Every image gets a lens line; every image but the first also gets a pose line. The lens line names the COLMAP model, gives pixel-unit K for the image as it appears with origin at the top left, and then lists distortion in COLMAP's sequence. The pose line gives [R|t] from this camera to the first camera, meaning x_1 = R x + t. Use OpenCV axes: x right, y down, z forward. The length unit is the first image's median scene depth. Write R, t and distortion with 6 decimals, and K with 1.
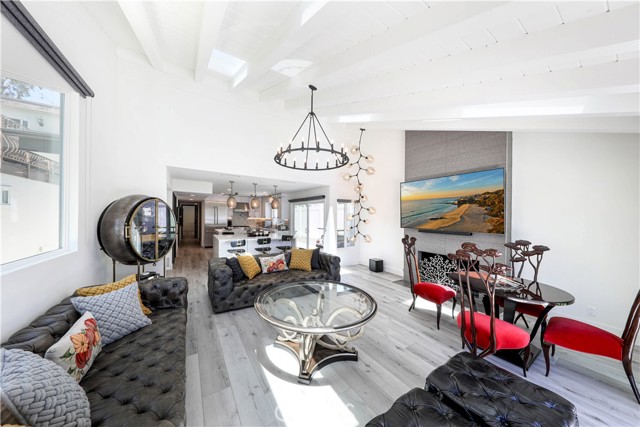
lens RADIAL K [[208.0, 0, 313.9], [0, 208.0, 217.0], [0, 0, 1]] dist [-0.001360, -0.000605]
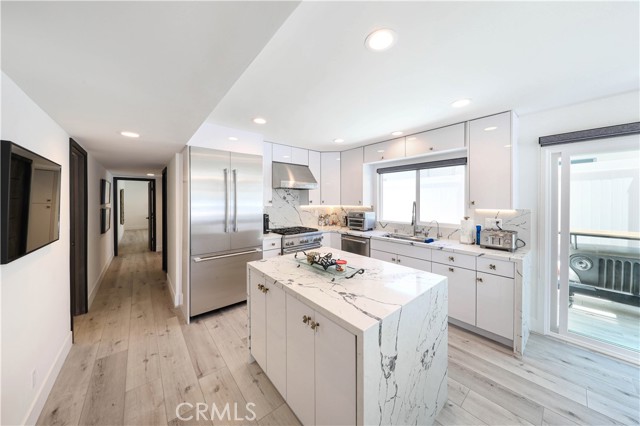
lens RADIAL K [[208.0, 0, 311.4], [0, 208.0, 200.3], [0, 0, 1]] dist [-0.001360, -0.000605]
pose [[0.988699, -0.016385, 0.149014, -0.513900], [0.017003, 0.999851, -0.002872, -0.005061], [-0.148945, 0.005373, 0.988831, 0.889139]]
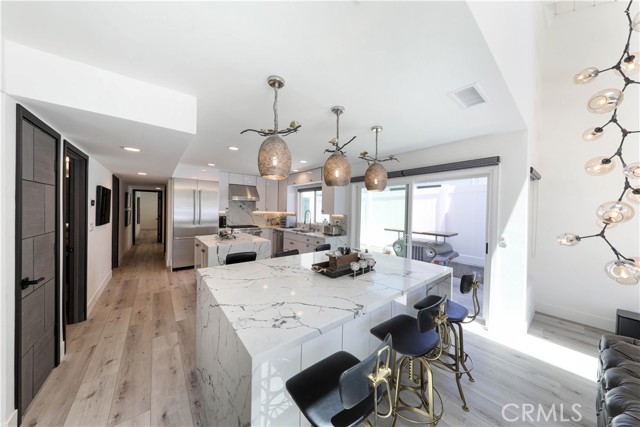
lens RADIAL K [[208.0, 0, 324.0], [0, 208.0, 210.2], [0, 0, 1]] dist [-0.001360, -0.000605]
pose [[0.990712, 0.000942, 0.135970, -0.284683], [-0.001537, 0.999990, 0.004274, -0.002634], [-0.135965, -0.004443, 0.990704, 0.554714]]
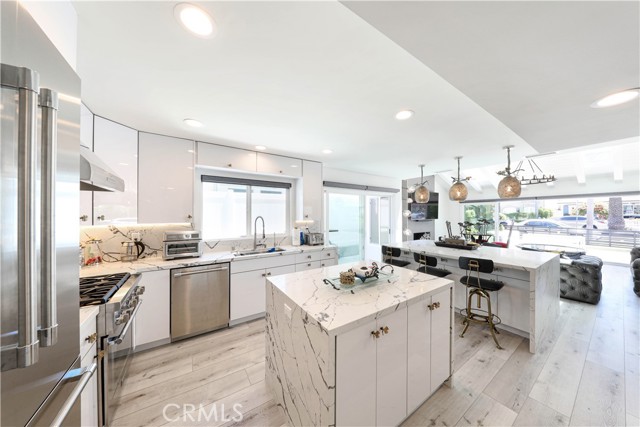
lens RADIAL K [[208.0, 0, 319.9], [0, 208.0, 214.9], [0, 0, 1]] dist [-0.001360, -0.000605]
pose [[-0.055372, -0.016618, 0.998327, -0.702515], [0.007488, 0.999826, 0.017058, -0.009882], [-0.998438, 0.008420, -0.055238, 1.182899]]
